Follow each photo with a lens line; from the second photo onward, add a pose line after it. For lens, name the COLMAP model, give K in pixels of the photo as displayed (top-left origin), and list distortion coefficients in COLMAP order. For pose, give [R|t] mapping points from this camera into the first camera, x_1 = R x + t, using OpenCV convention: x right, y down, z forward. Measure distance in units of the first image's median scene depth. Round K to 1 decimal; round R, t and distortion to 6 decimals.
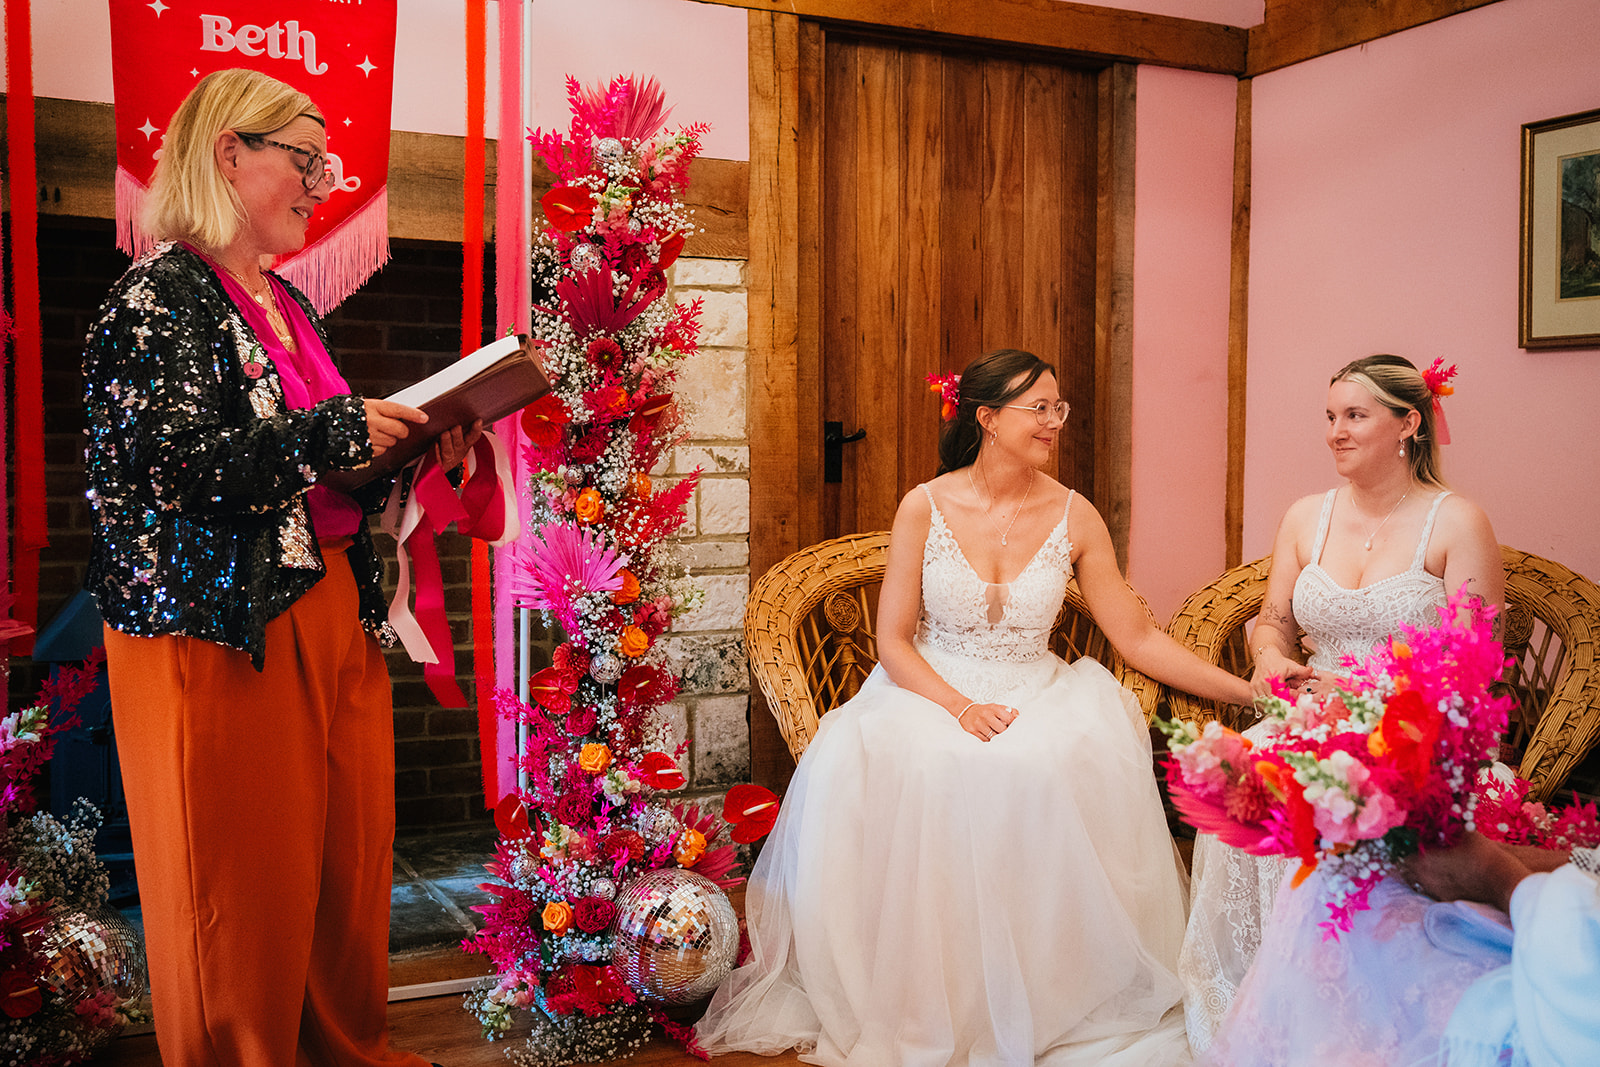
lens RADIAL K [[1626.7, 0, 782.0], [0, 1626.7, 540.5], [0, 0, 1]] dist [-0.002610, 0.025725]
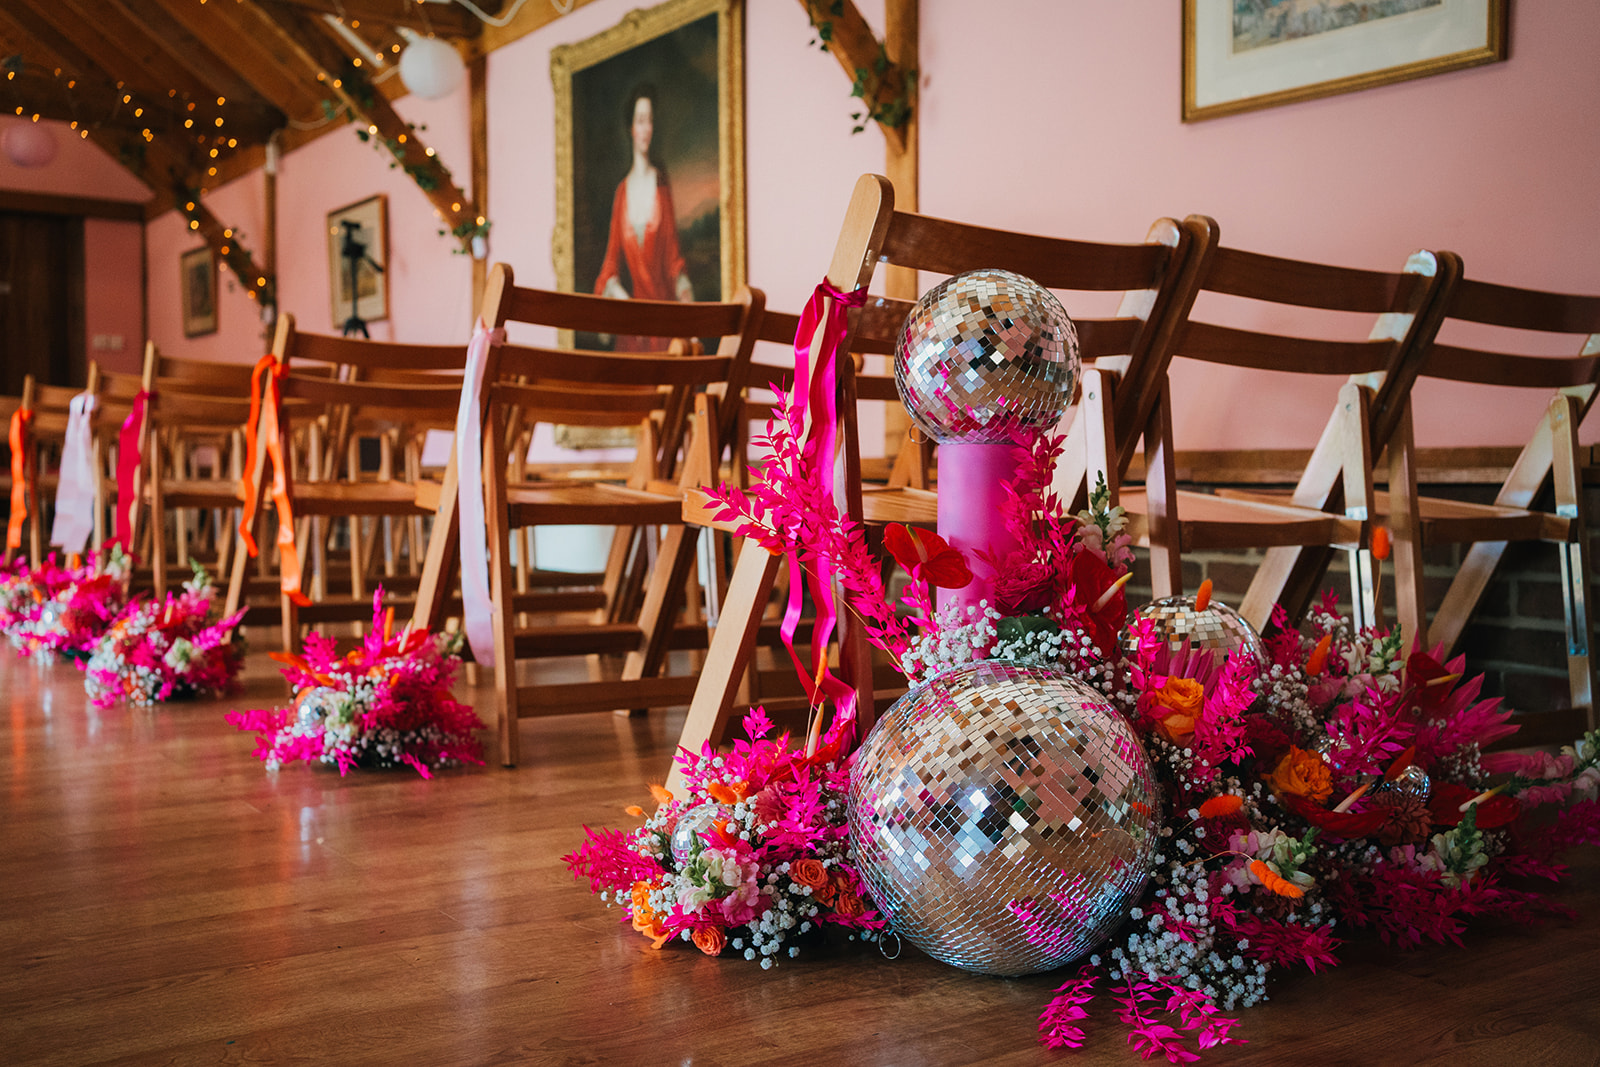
lens RADIAL K [[1626.7, 0, 782.0], [0, 1626.7, 540.5], [0, 0, 1]] dist [-0.002610, 0.025725]
pose [[0.988874, -0.008437, 0.148516, 0.951545], [0.012609, 0.999551, -0.027178, 0.272713], [-0.148220, 0.028748, 0.988537, -1.601488]]
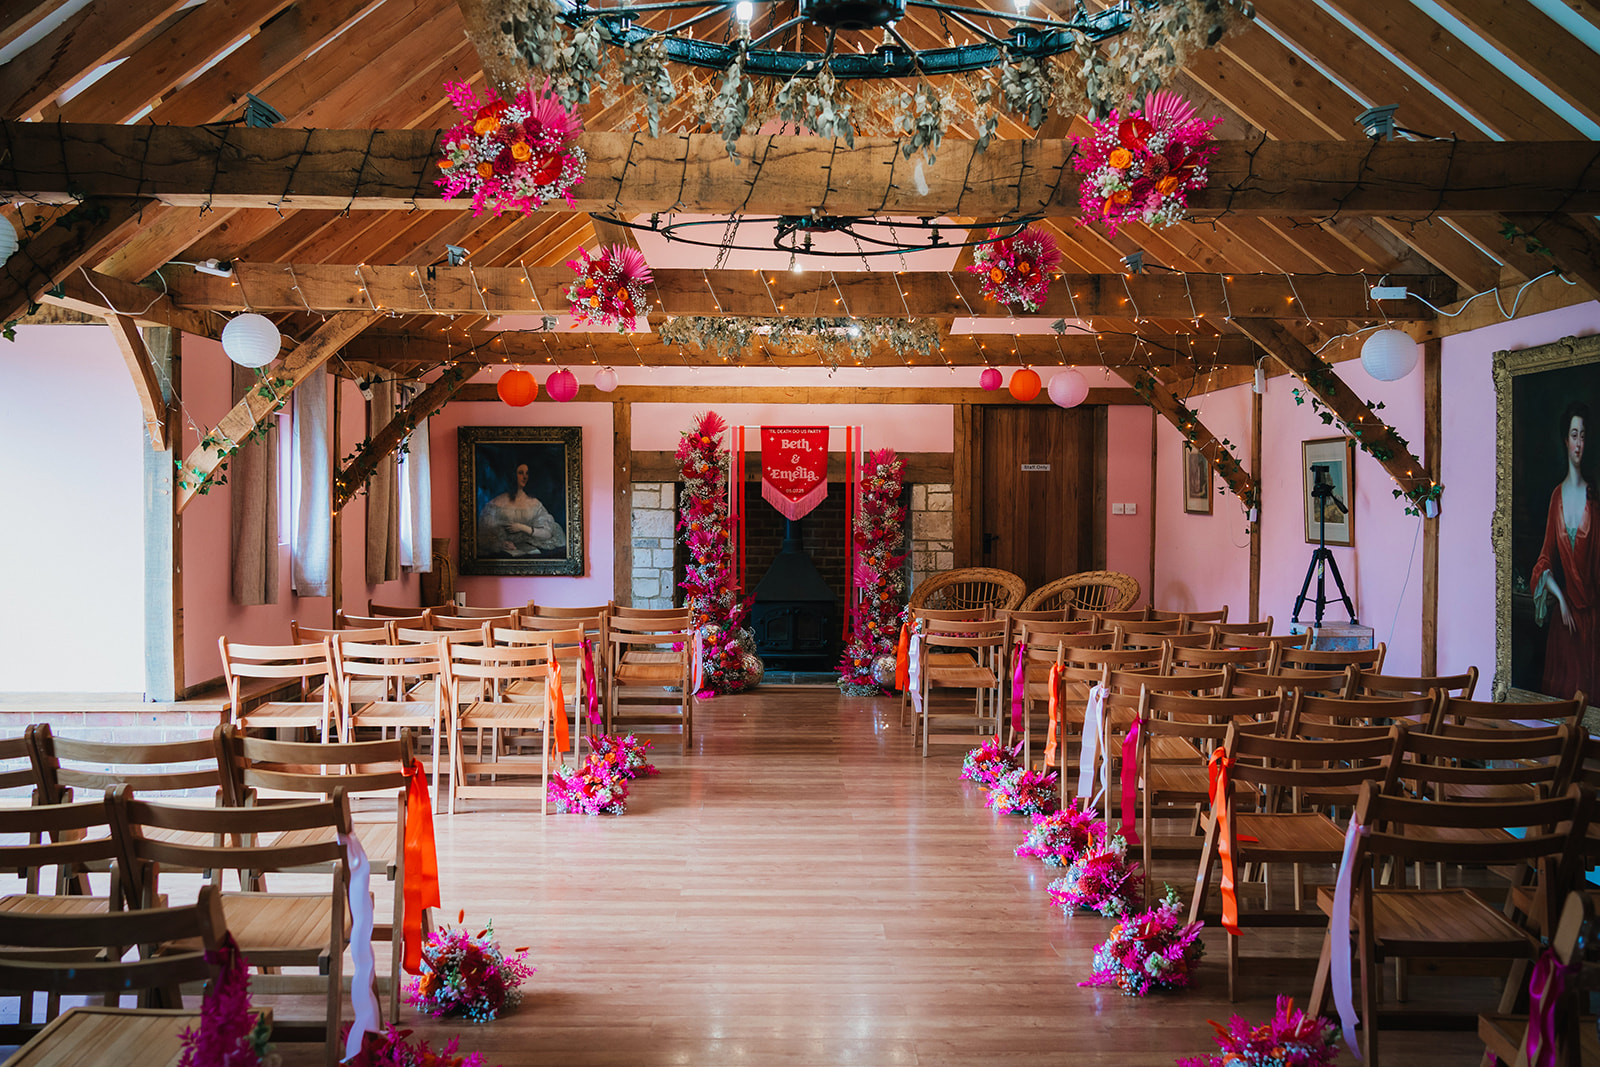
lens RADIAL K [[1626.7, 0, 782.0], [0, 1626.7, 540.5], [0, 0, 1]] dist [-0.002610, 0.025725]
pose [[0.898250, 0.007648, -0.439418, 1.048739], [-0.019723, 0.999543, -0.022920, 0.017011], [0.439041, 0.029255, 0.897990, -1.936585]]
